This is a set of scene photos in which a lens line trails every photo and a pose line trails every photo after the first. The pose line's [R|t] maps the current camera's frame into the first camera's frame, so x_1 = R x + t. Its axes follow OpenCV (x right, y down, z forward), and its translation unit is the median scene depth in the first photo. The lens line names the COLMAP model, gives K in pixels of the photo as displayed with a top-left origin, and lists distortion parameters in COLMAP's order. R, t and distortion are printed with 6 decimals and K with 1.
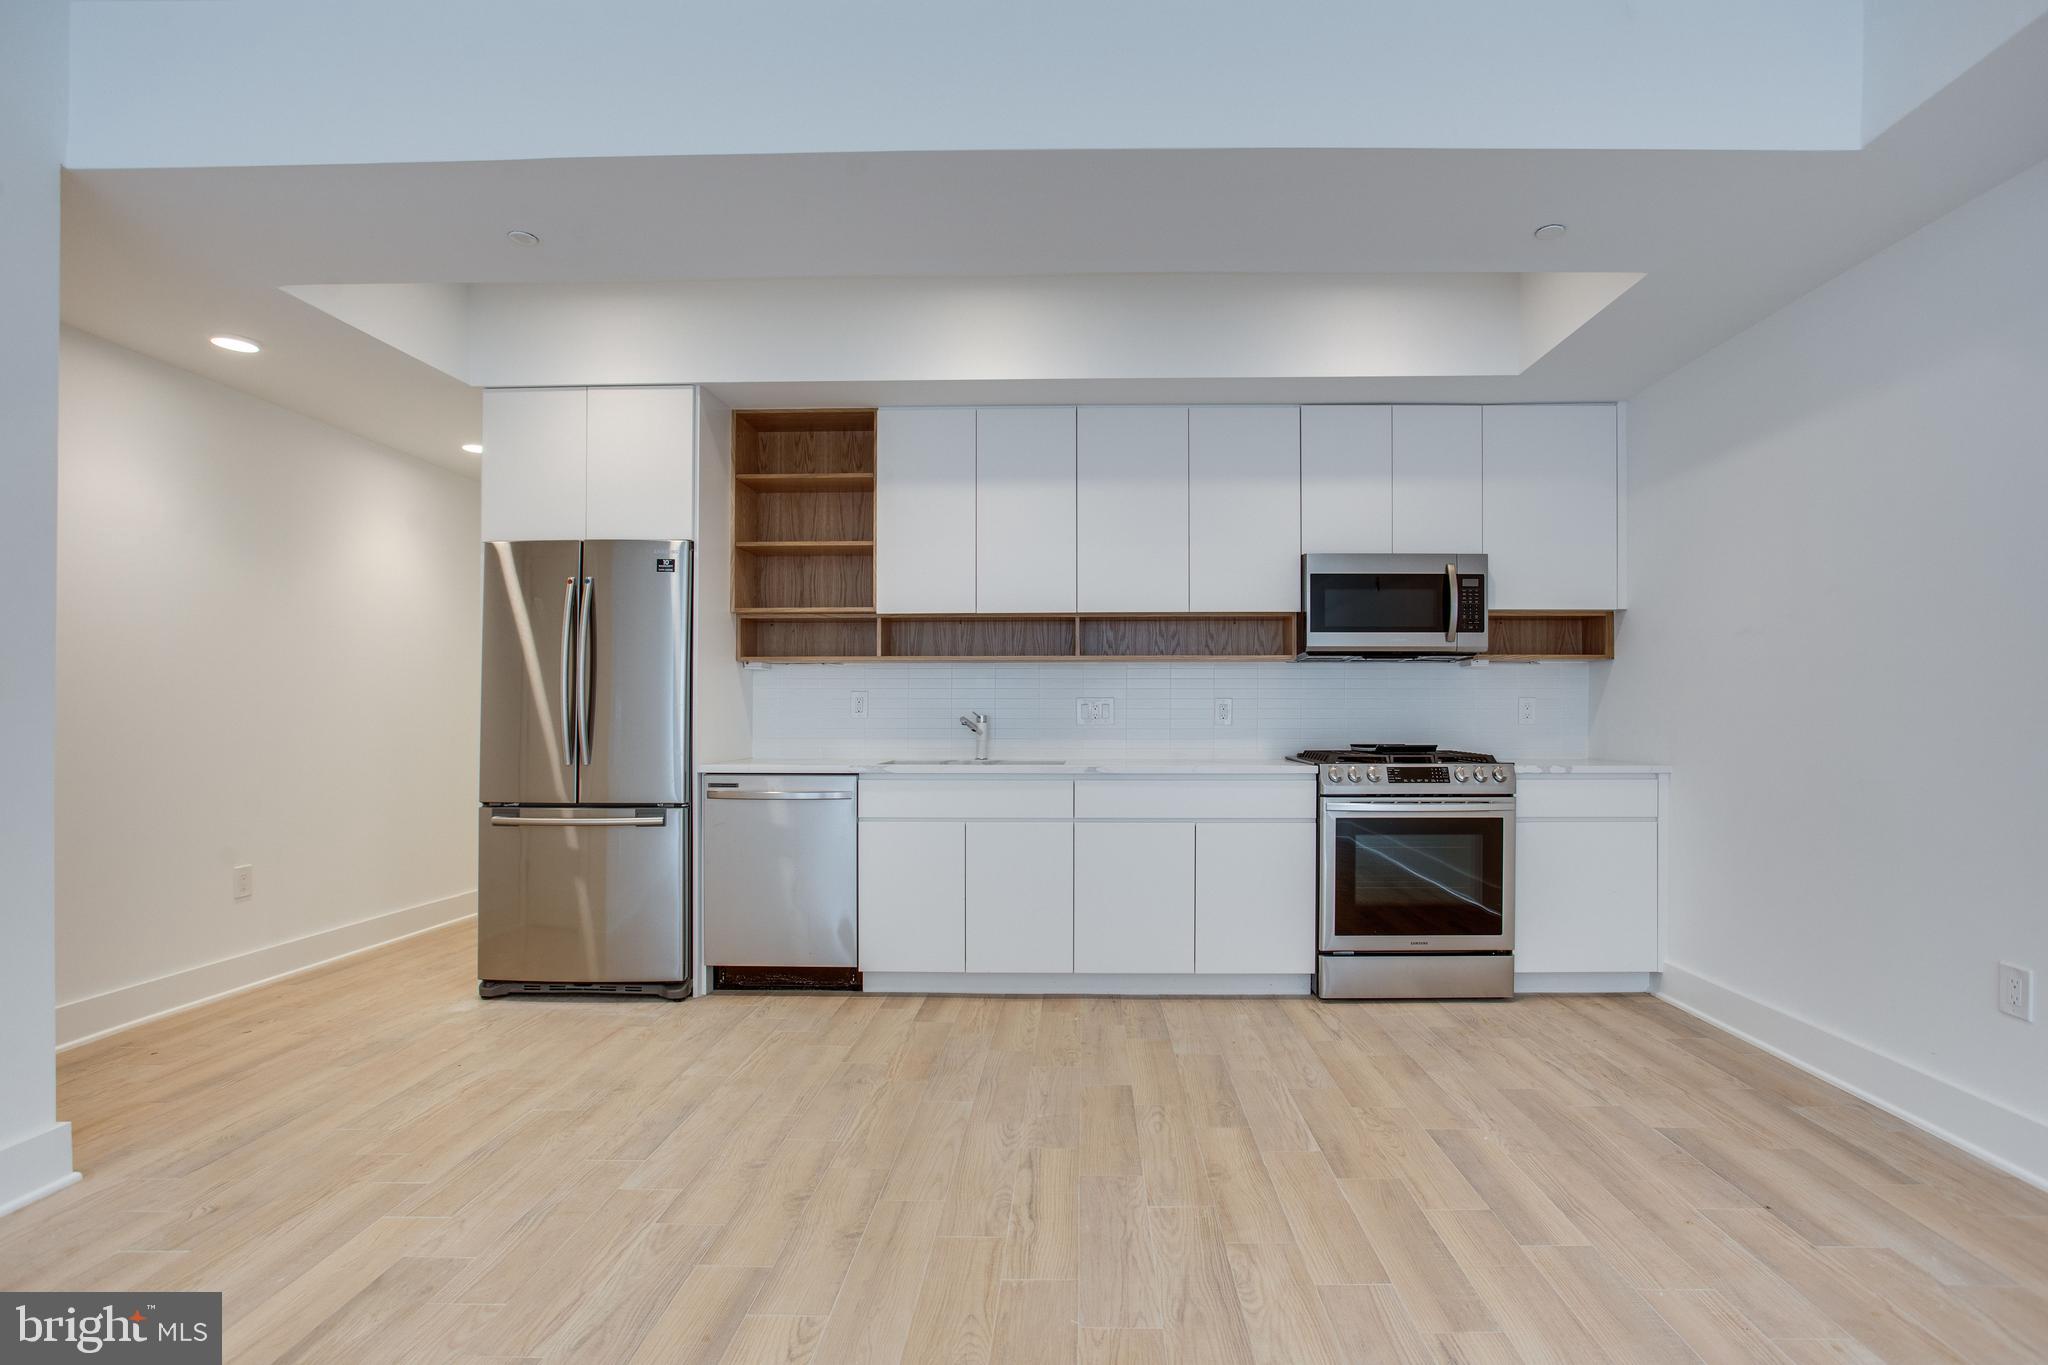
lens RADIAL K [[987.4, 0, 1080.6], [0, 987.4, 705.2], [0, 0, 1]] dist [-0.047127, 0.021026]
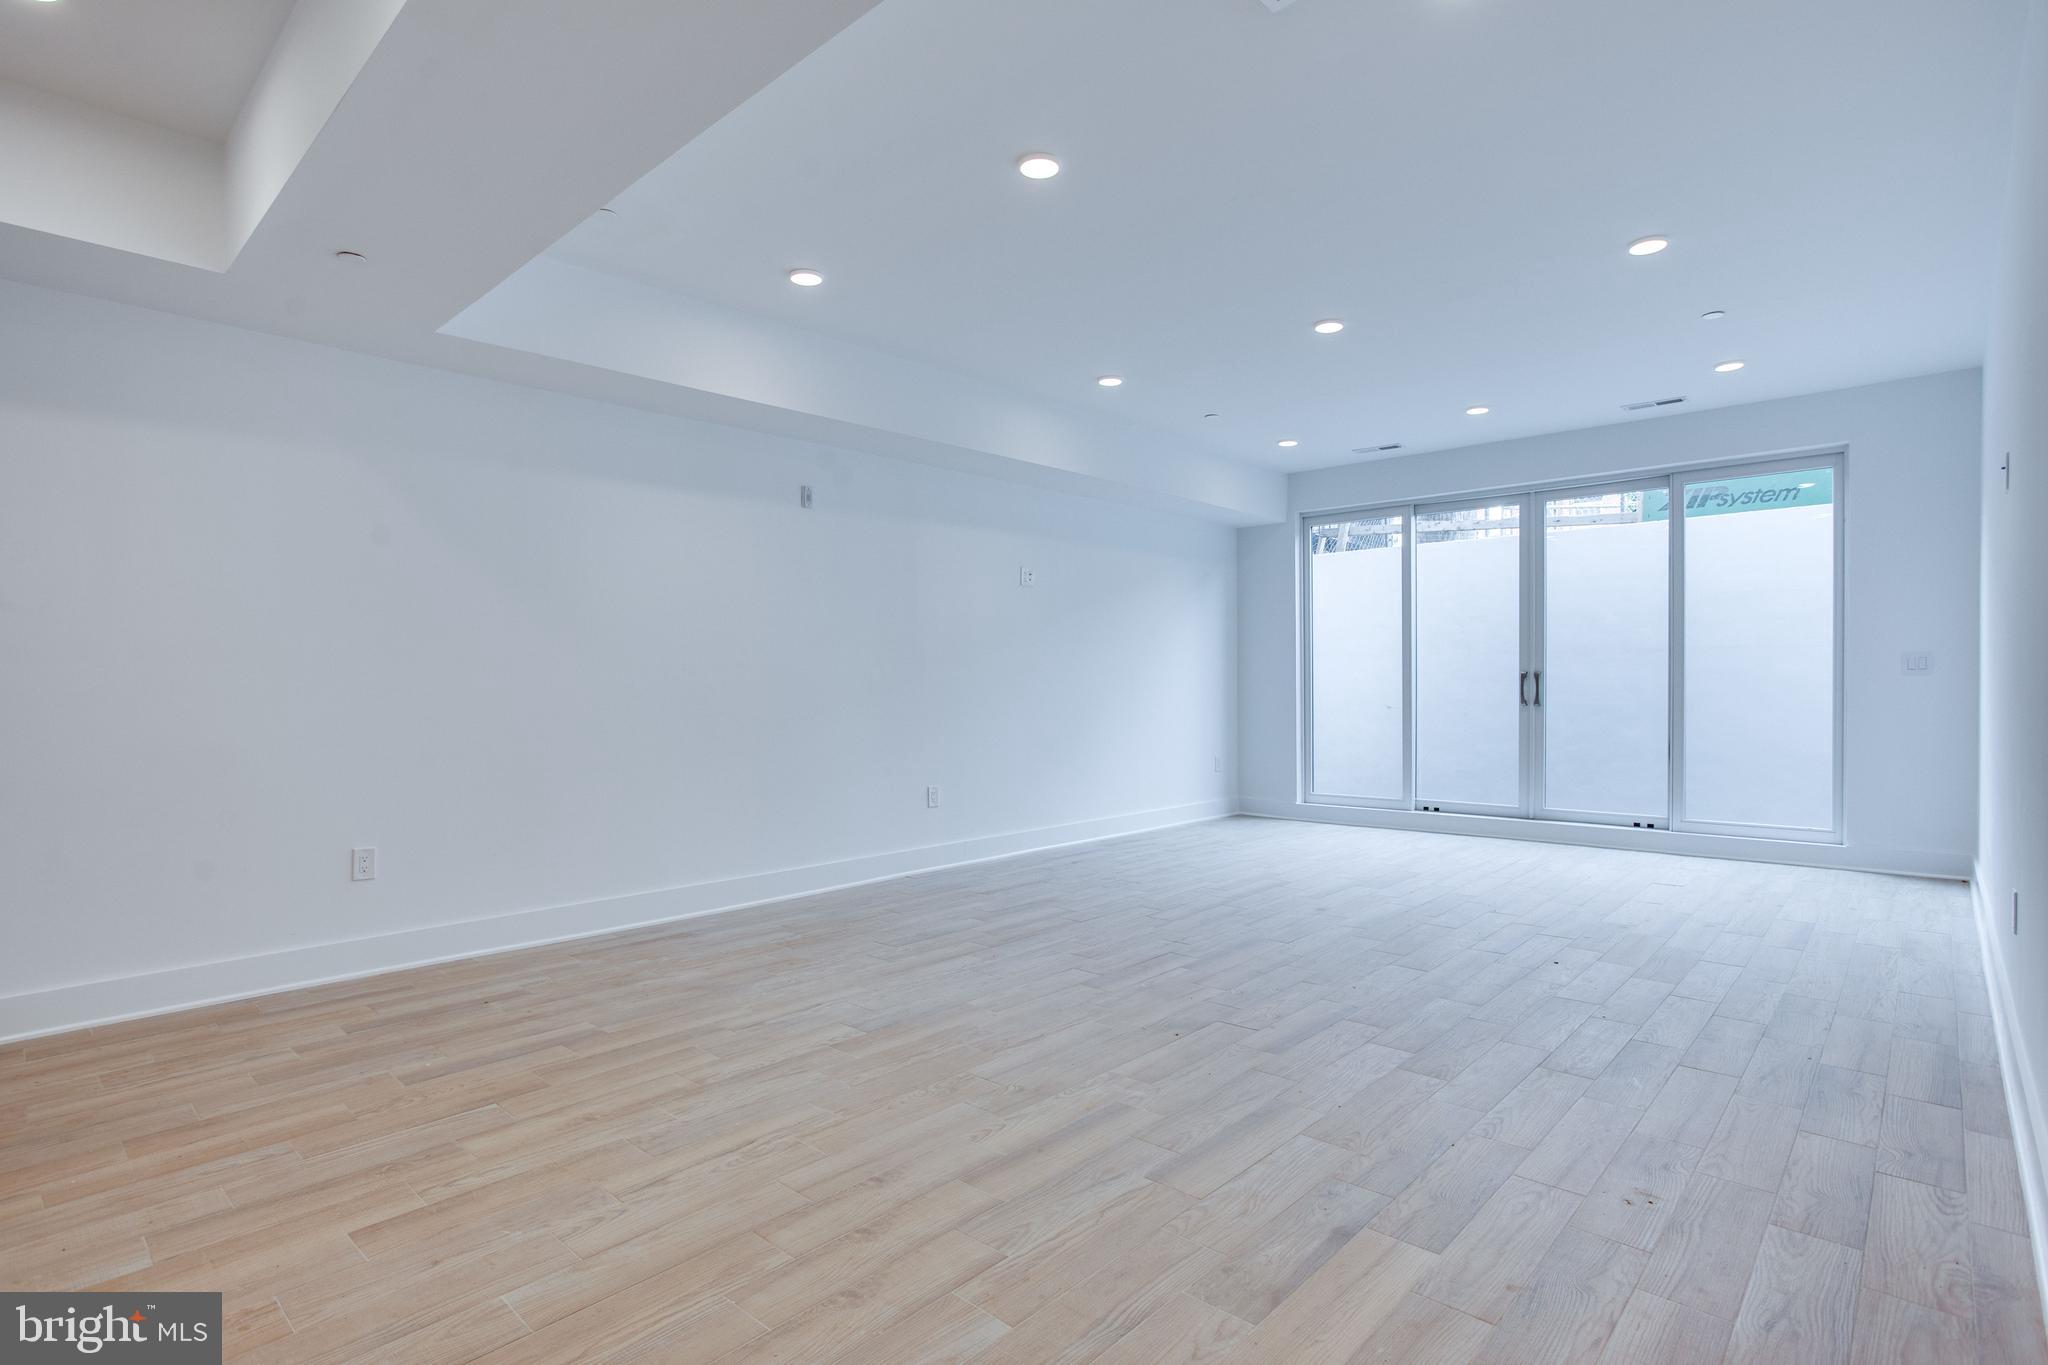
lens RADIAL K [[1015.8, 0, 1015.4], [0, 1015.8, 686.8], [0, 0, 1]] dist [-0.051878, 0.025718]
pose [[-0.732893, 0.002266, 0.680340, -0.590004], [0.002594, 0.999996, -0.000537, 0.004908], [-0.680339, 0.001371, -0.732897, 0.919217]]
